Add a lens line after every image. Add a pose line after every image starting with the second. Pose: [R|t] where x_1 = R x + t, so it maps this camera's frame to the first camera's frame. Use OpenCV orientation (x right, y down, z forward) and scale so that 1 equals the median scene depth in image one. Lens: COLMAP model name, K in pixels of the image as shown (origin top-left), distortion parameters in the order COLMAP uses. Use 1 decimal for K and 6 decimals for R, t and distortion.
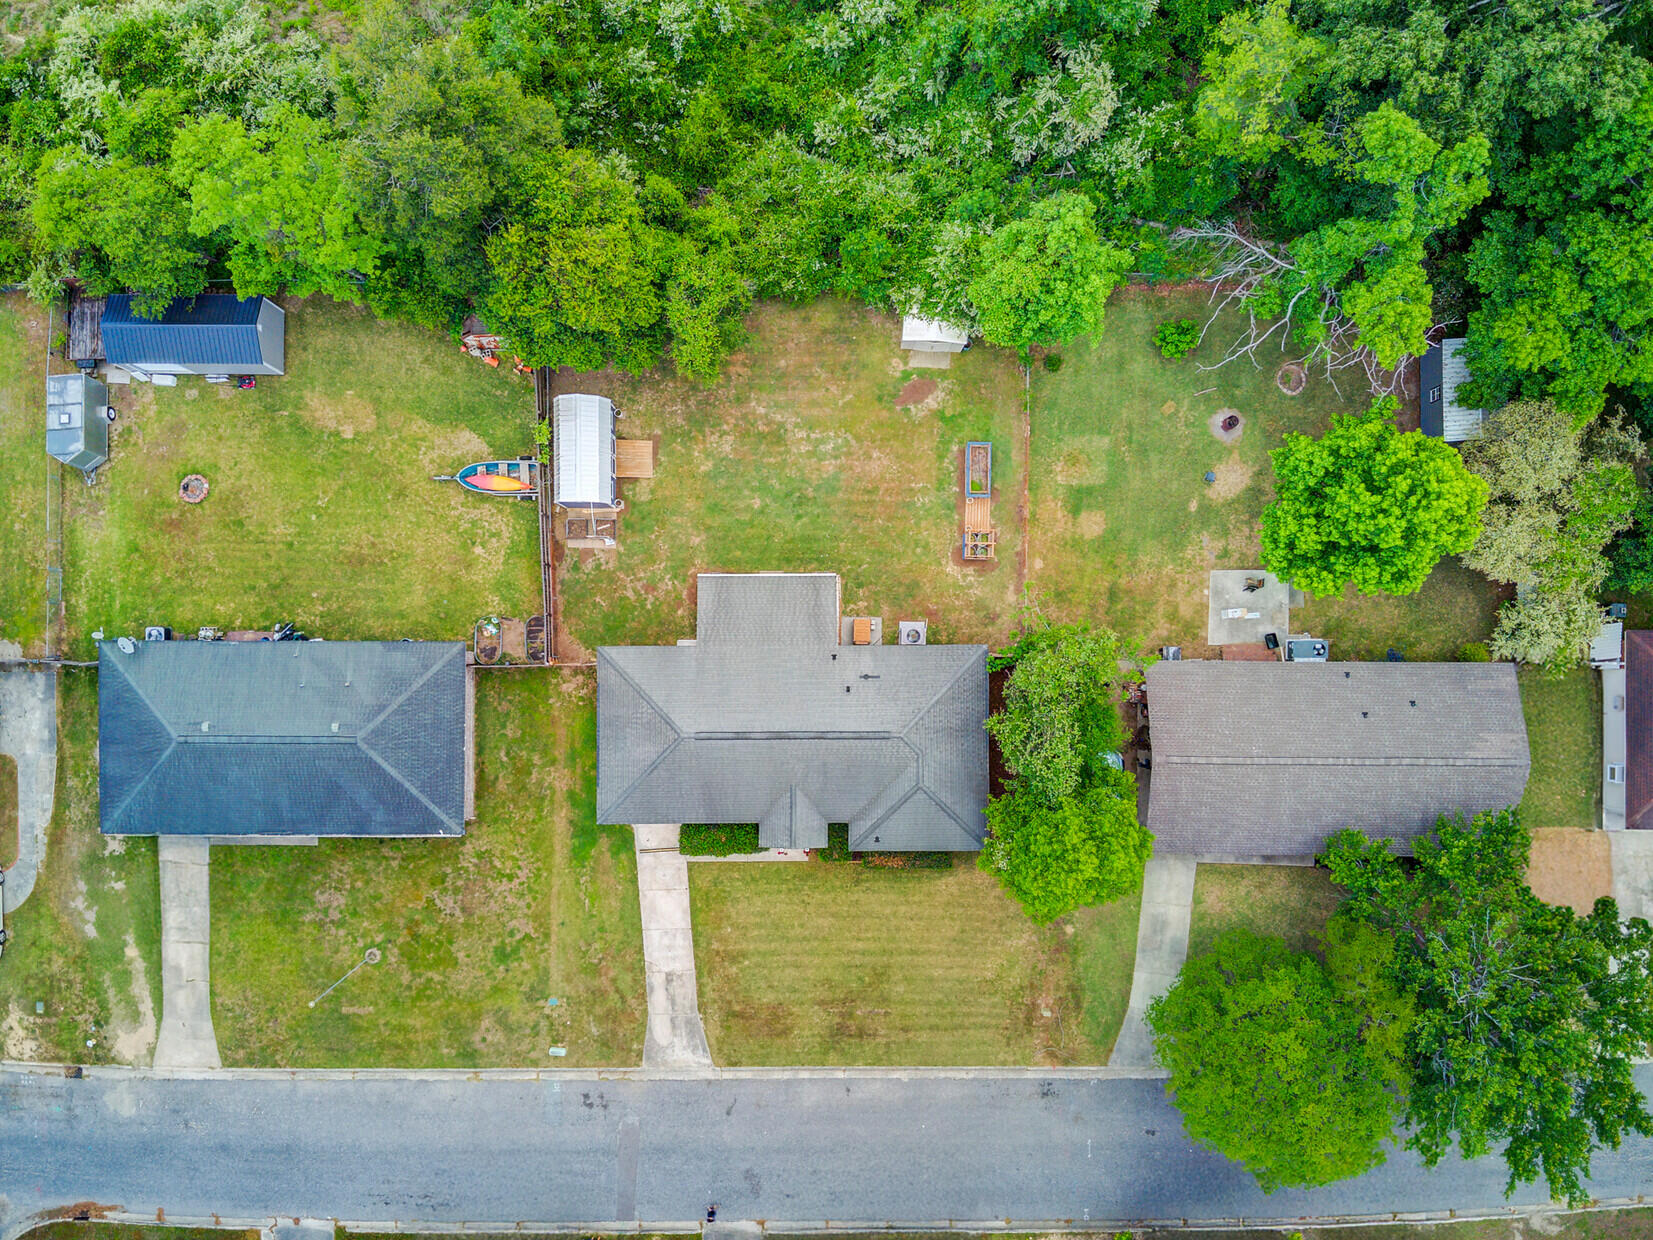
lens RADIAL K [[1182.9, 0, 824.7], [0, 1182.9, 624.7], [0, 0, 1]] dist [0.116961, -0.216590]
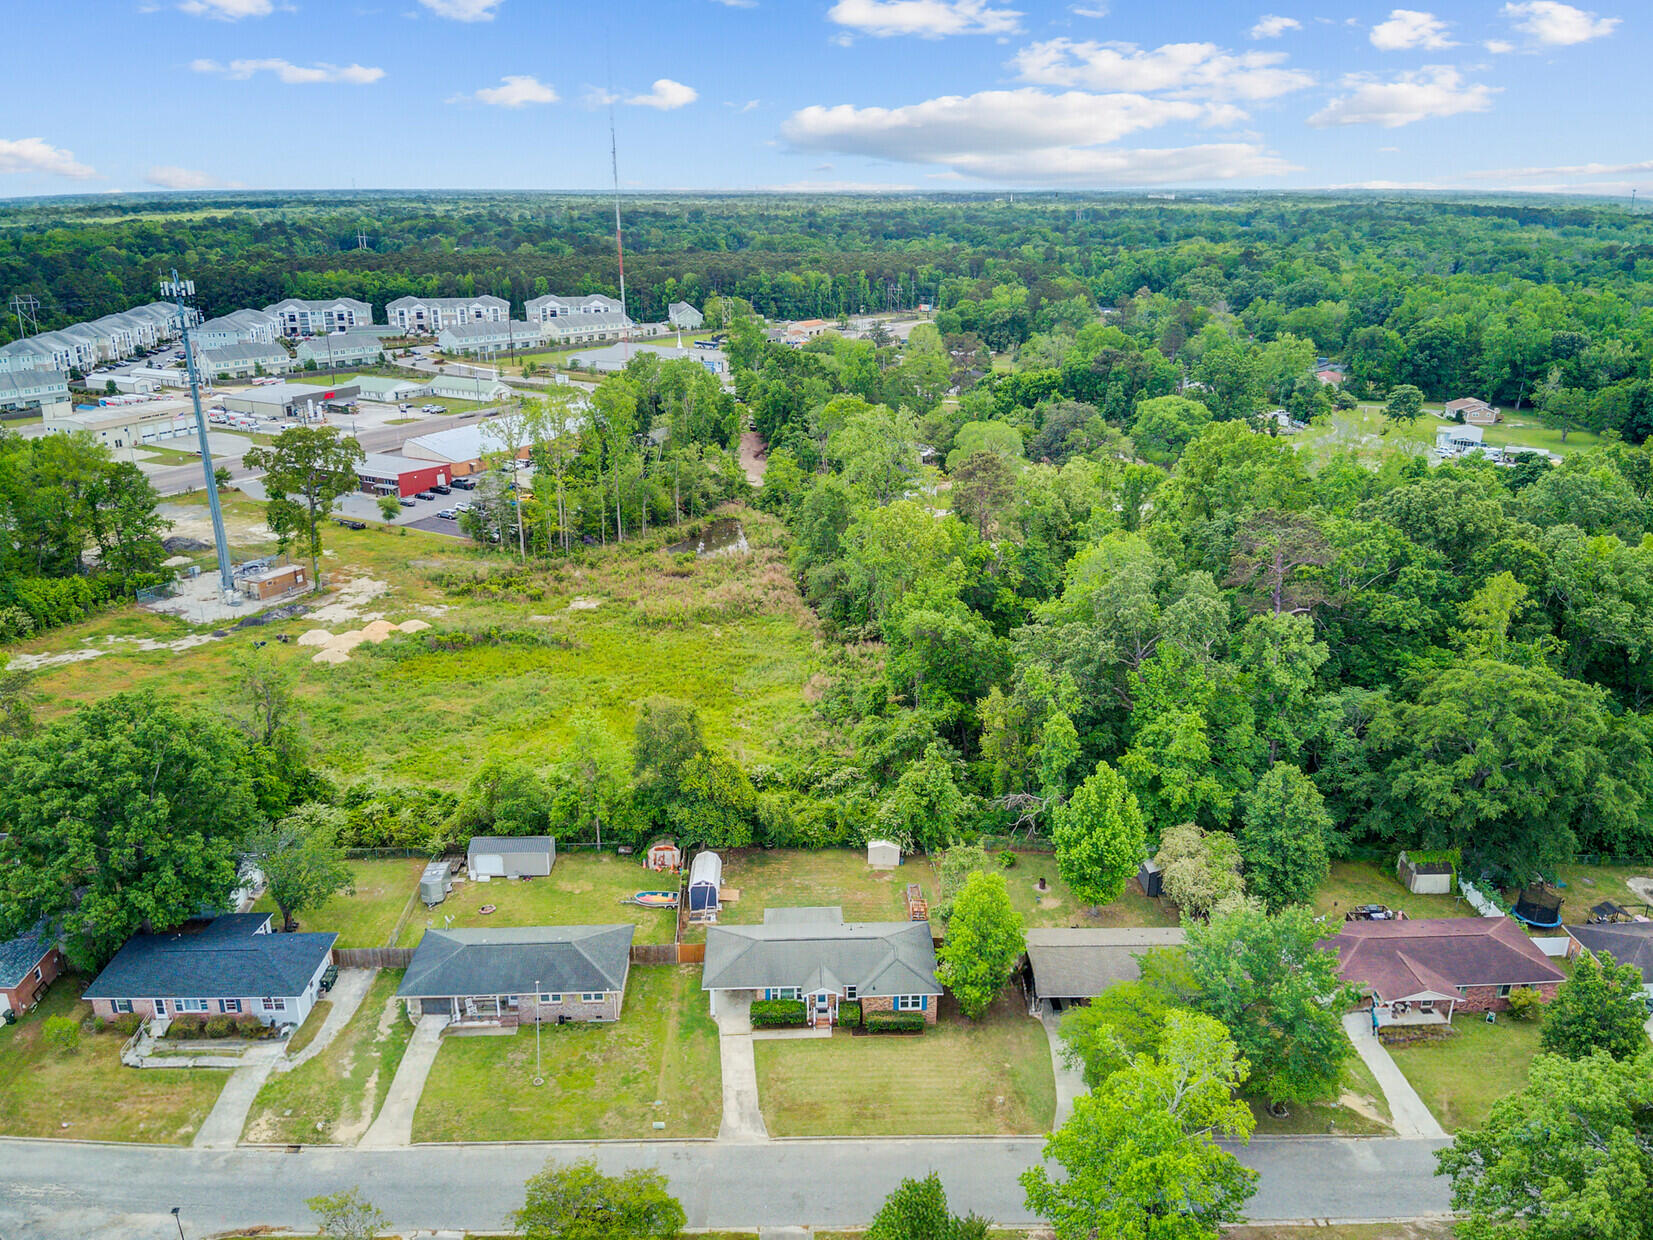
lens RADIAL K [[1182.9, 0, 824.7], [0, 1182.9, 624.7], [0, 0, 1]] dist [0.116961, -0.216590]
pose [[0.999358, -0.007365, 0.035058, -0.073212], [0.035494, 0.336037, -0.941180, 1.477018], [-0.004849, 0.941820, 0.336083, -0.023009]]
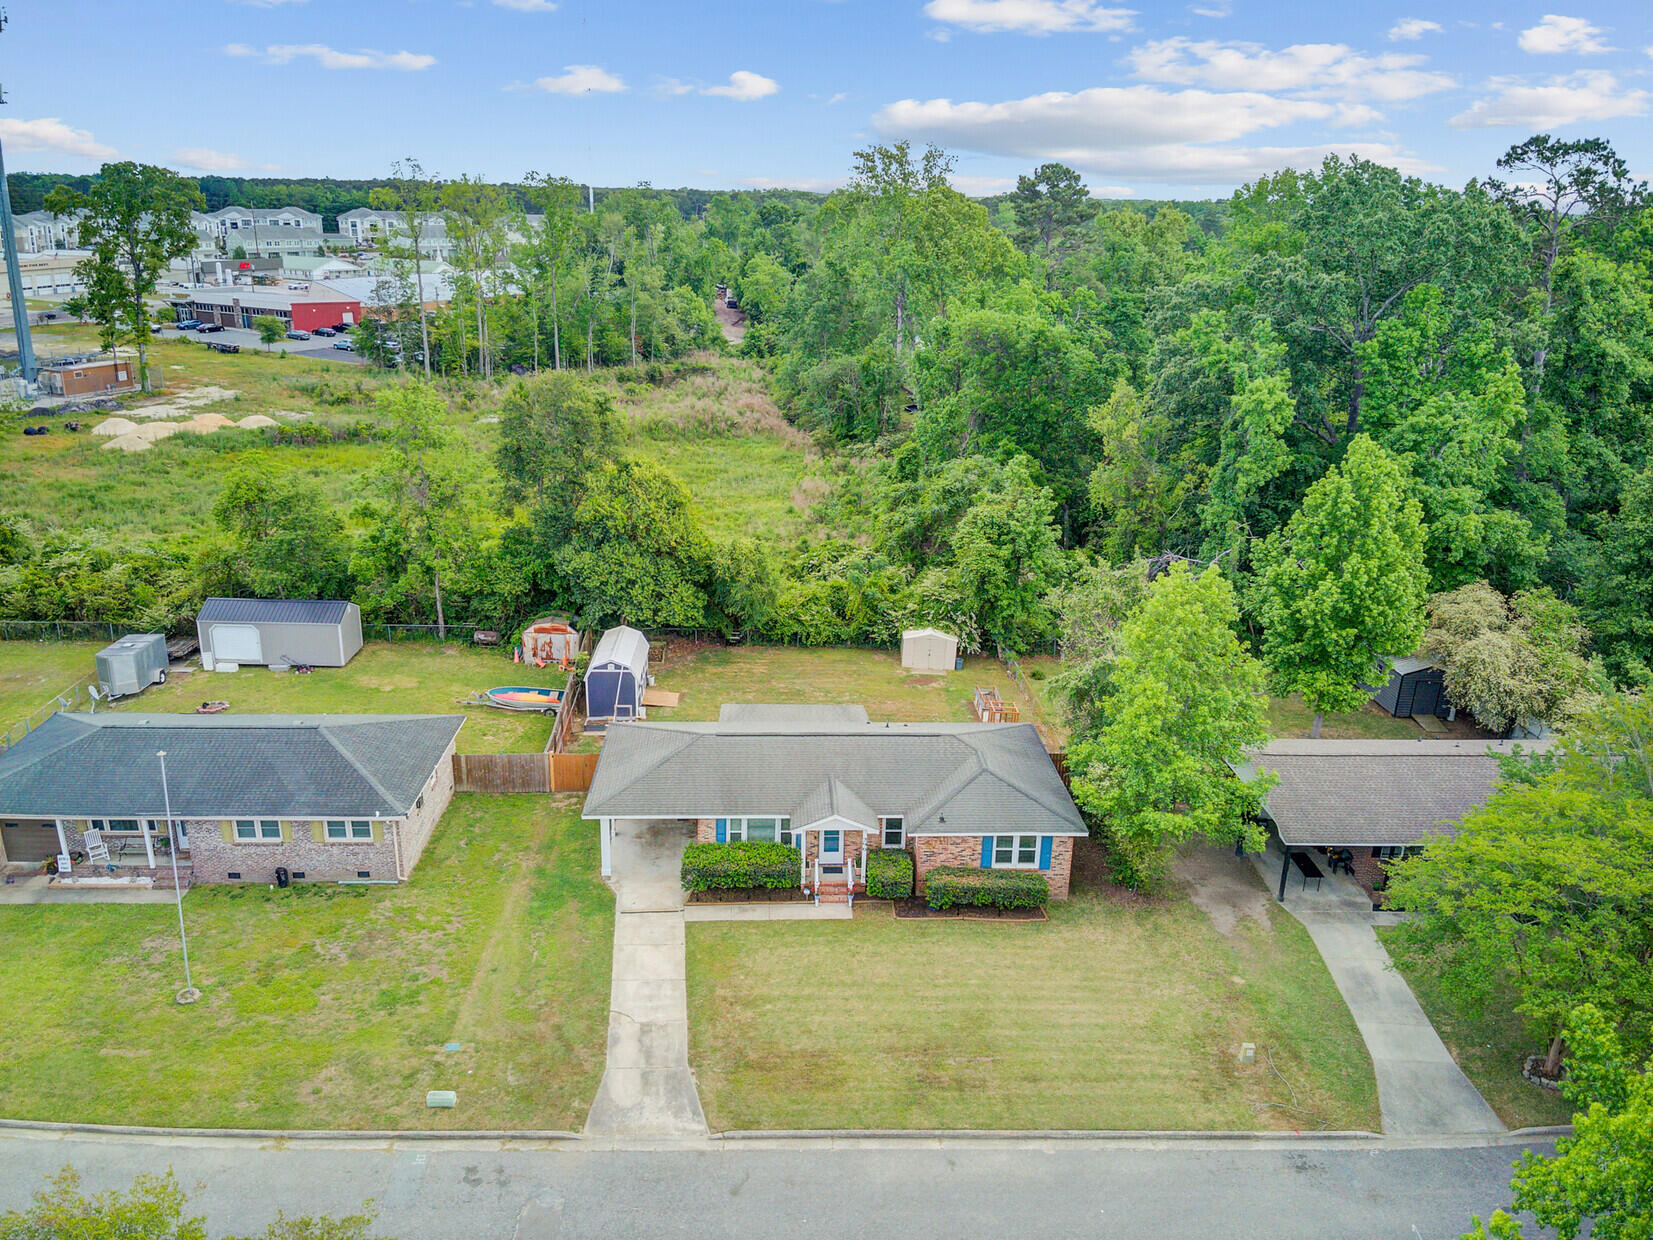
lens RADIAL K [[1182.9, 0, 824.7], [0, 1182.9, 624.7], [0, 0, 1]] dist [0.116961, -0.216590]
pose [[0.998587, 0.011058, 0.051977, -0.070916], [0.044904, 0.347476, -0.936613, 0.820283], [-0.028418, 0.937624, 0.346488, 0.578000]]
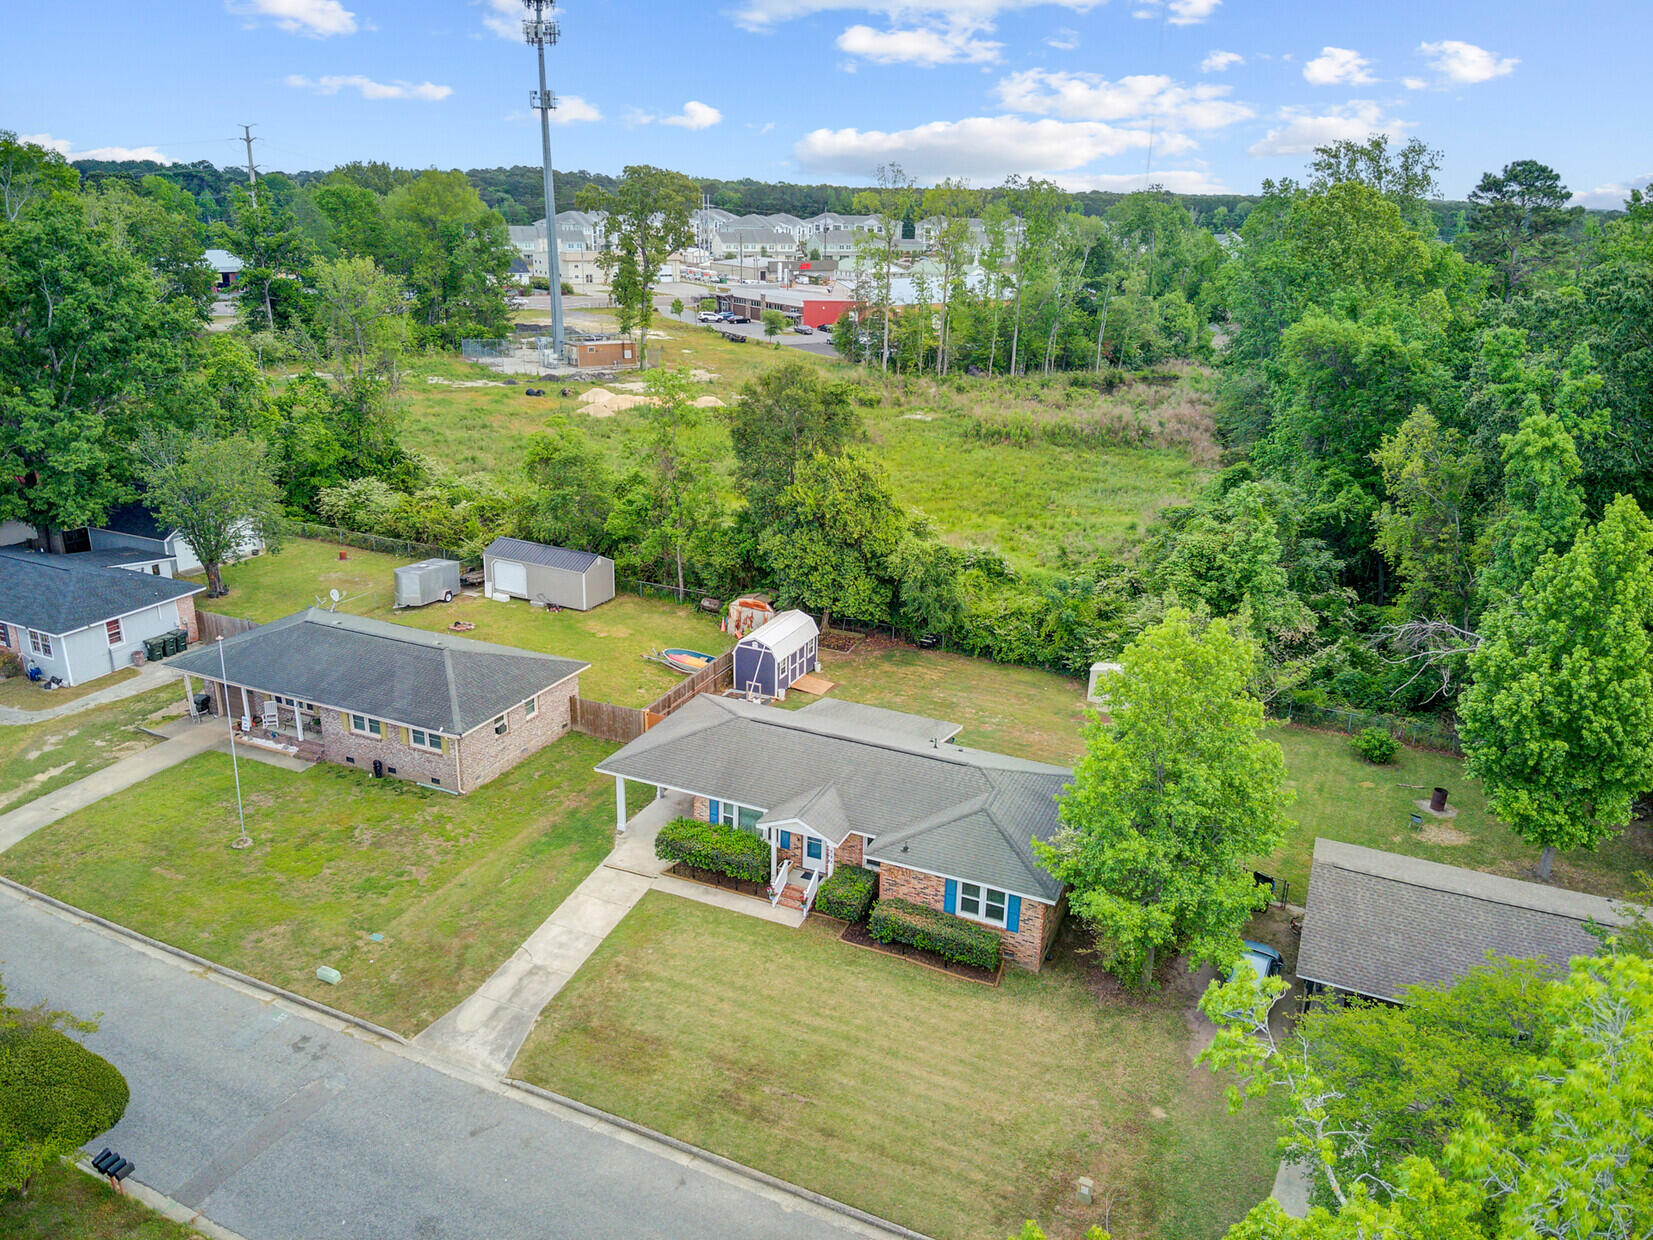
lens RADIAL K [[1182.9, 0, 824.7], [0, 1182.9, 624.7], [0, 0, 1]] dist [0.116961, -0.216590]
pose [[0.913114, 0.160947, -0.374591, 0.236880], [-0.407192, 0.313995, -0.857672, 0.742524], [-0.020420, 0.935683, 0.352250, 0.582128]]
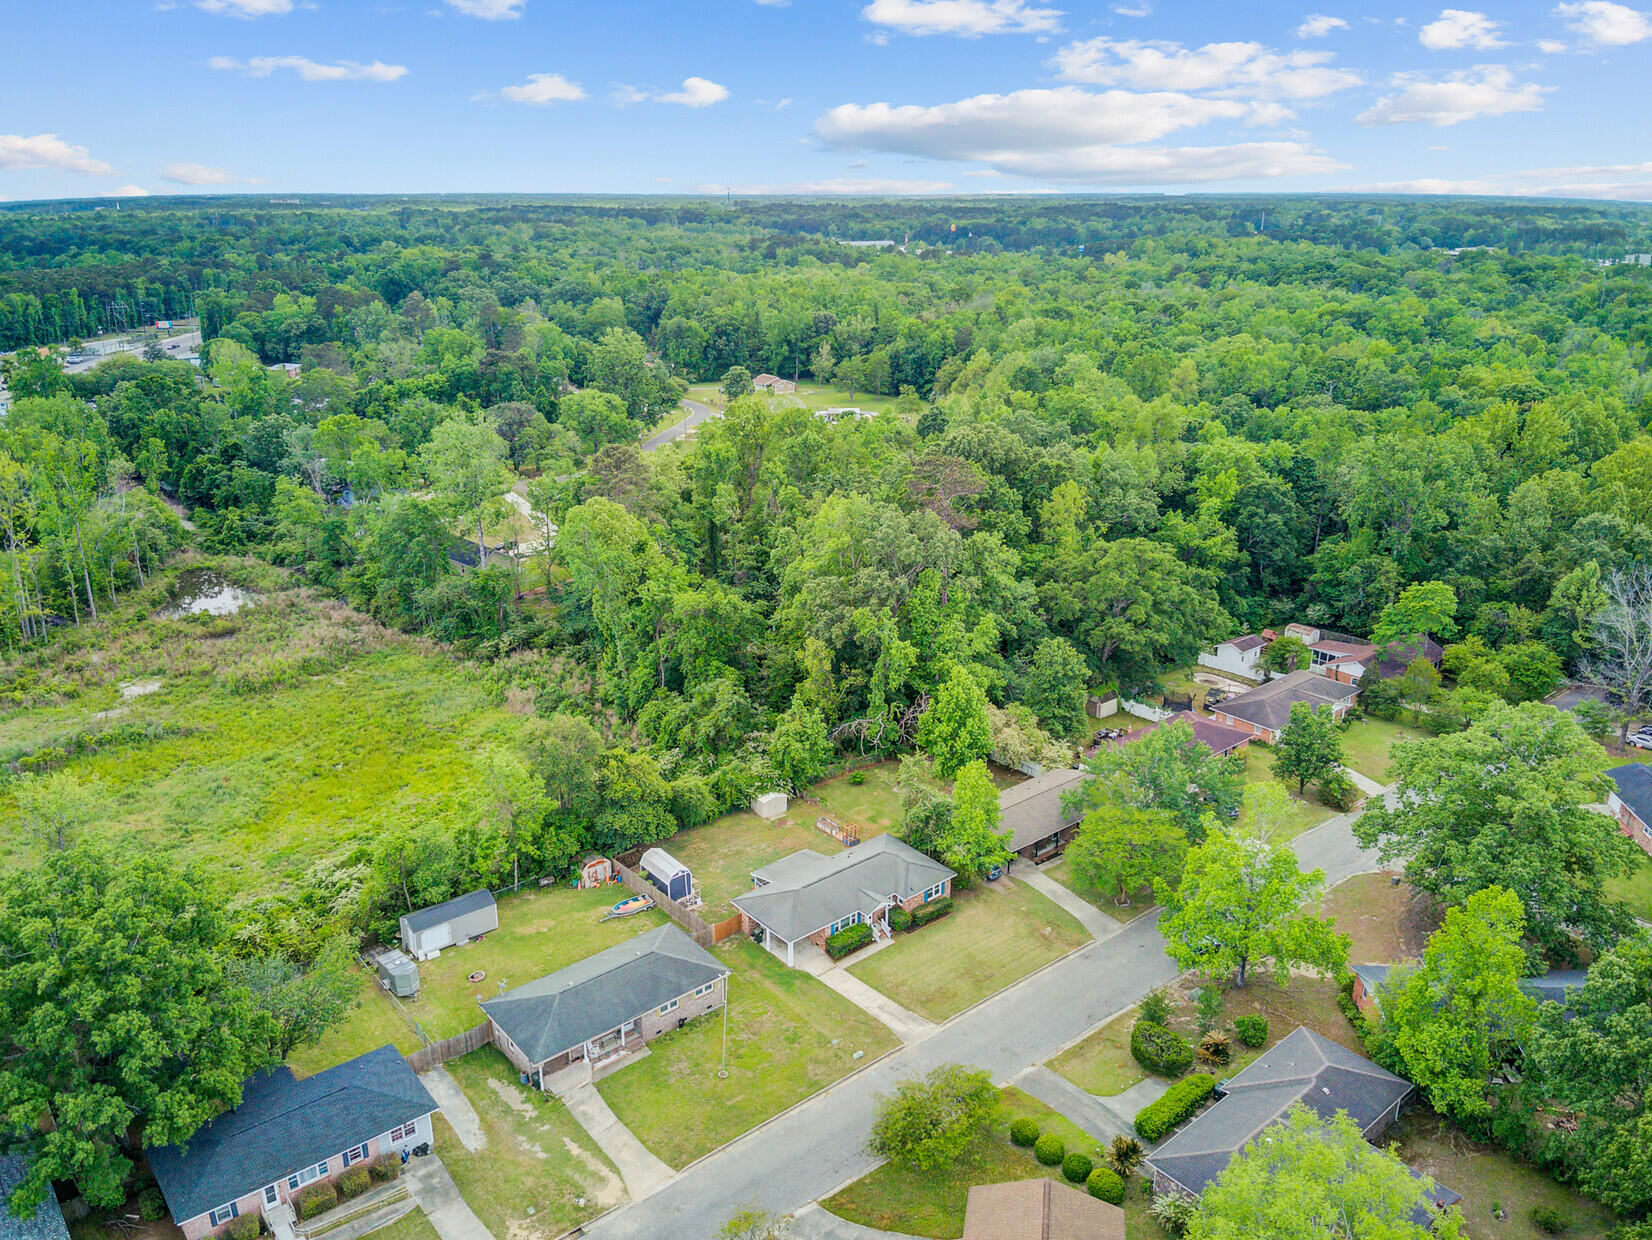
lens RADIAL K [[1172.0, 0, 817.2], [0, 1172.0, 615.3], [0, 0, 1]] dist [0.113049, -0.209935]
pose [[0.778645, -0.203399, 0.593584, -1.046443], [0.627461, 0.255711, -0.735462, 1.291010], [-0.002193, 0.945114, 0.326733, -0.030100]]
